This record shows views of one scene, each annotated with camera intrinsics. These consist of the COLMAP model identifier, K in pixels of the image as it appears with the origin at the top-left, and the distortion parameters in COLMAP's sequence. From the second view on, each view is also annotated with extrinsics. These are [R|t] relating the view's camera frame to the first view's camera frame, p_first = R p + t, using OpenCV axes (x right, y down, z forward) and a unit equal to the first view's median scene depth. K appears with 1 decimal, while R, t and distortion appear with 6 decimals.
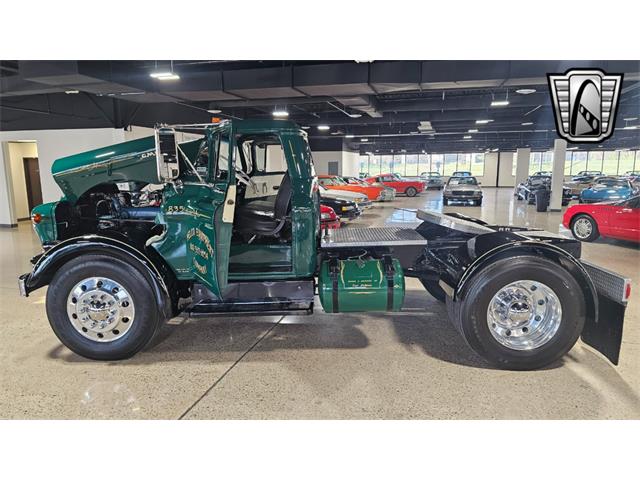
lens RADIAL K [[432.7, 0, 309.2], [0, 432.7, 231.5], [0, 0, 1]] dist [0.051039, -0.053124]
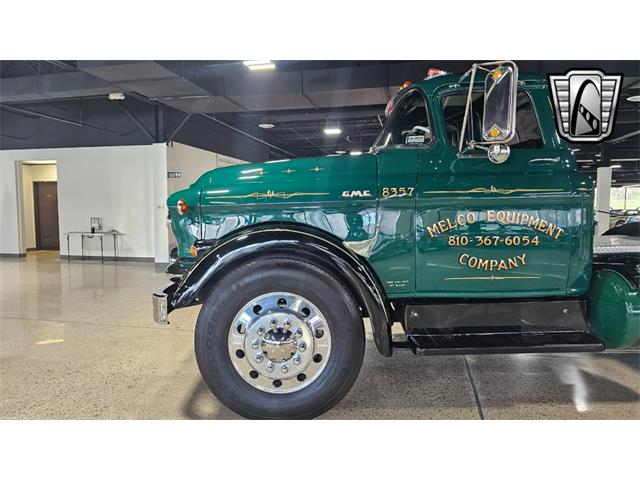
lens RADIAL K [[429.1, 0, 310.3], [0, 429.1, 234.2], [0, 0, 1]] dist [0.054022, -0.052667]
pose [[0.998927, 0.002665, 0.046235, -0.456930], [0.001360, 0.996225, -0.086795, 0.070803], [-0.046292, 0.086765, 0.995153, 0.331331]]
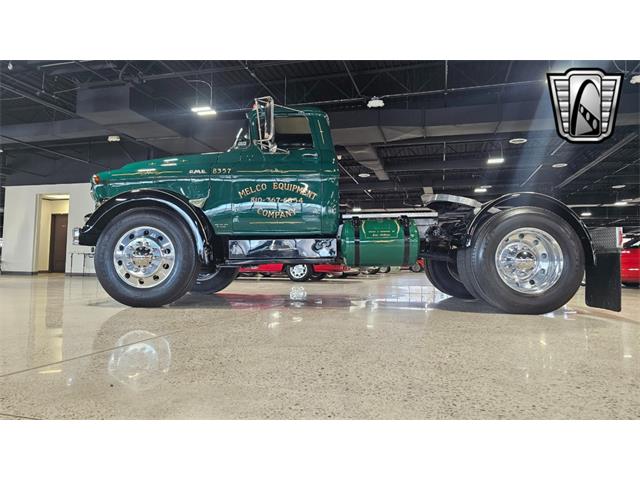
lens RADIAL K [[429.1, 0, 310.3], [0, 429.1, 234.2], [0, 0, 1]] dist [0.054022, -0.052667]
pose [[0.999660, 0.024668, -0.008460, -0.048973], [-0.025913, 0.976115, -0.215705, 0.343287], [0.002937, 0.215851, 0.976422, -0.078033]]
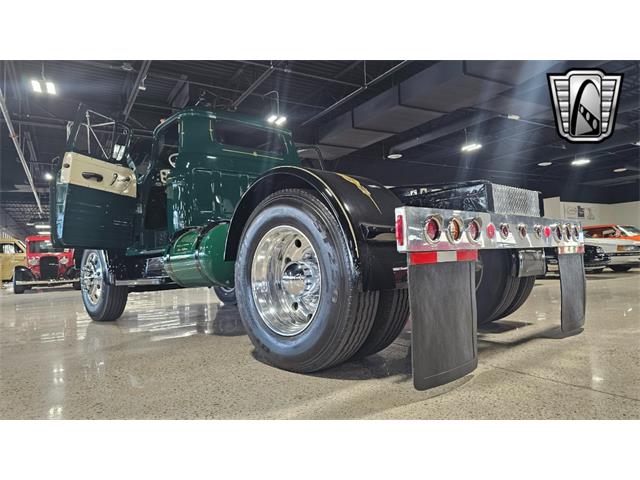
lens RADIAL K [[432.8, 0, 315.9], [0, 432.8, 233.3], [0, 0, 1]] dist [0.049409, -0.041662]
pose [[0.720189, -0.059613, -0.691212, 0.911344], [-0.074329, 0.983938, -0.162303, 0.209651], [0.689785, 0.168265, 0.704190, 0.519360]]
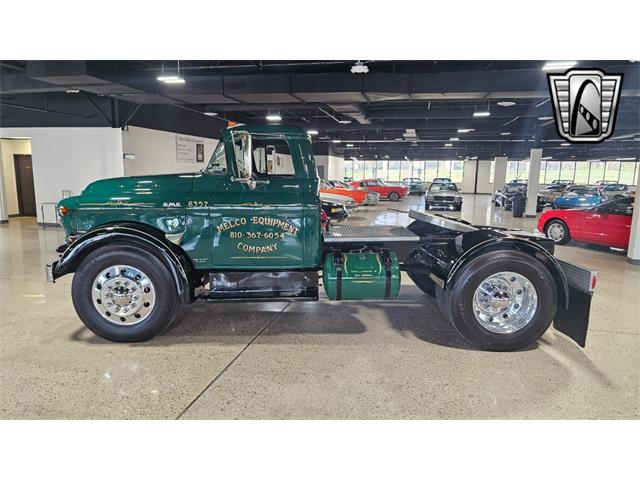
lens RADIAL K [[429.1, 0, 310.3], [0, 429.1, 234.2], [0, 0, 1]] dist [0.054022, -0.052667]
pose [[0.998866, 0.015092, 0.045144, -0.063041], [-0.015043, 0.999886, -0.001436, 0.020857], [-0.045161, 0.000755, 0.998979, -0.096939]]
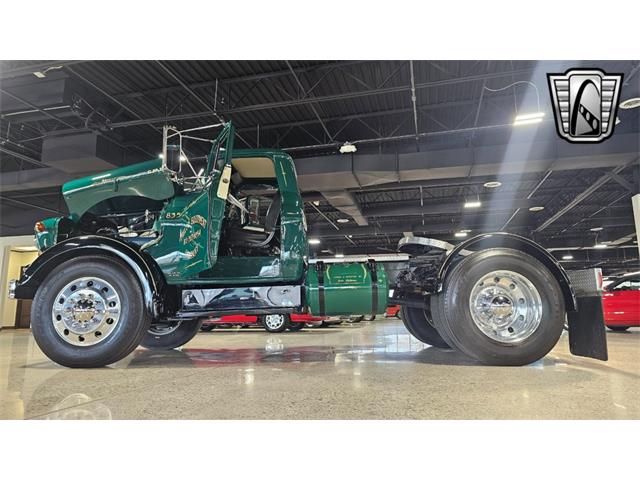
lens RADIAL K [[429.1, 0, 310.3], [0, 429.1, 234.2], [0, 0, 1]] dist [0.054022, -0.052667]
pose [[0.999797, 0.008148, 0.018447, 0.013627], [-0.001754, 0.946409, -0.322967, 0.328208], [-0.020090, 0.322869, 0.946230, -0.003568]]
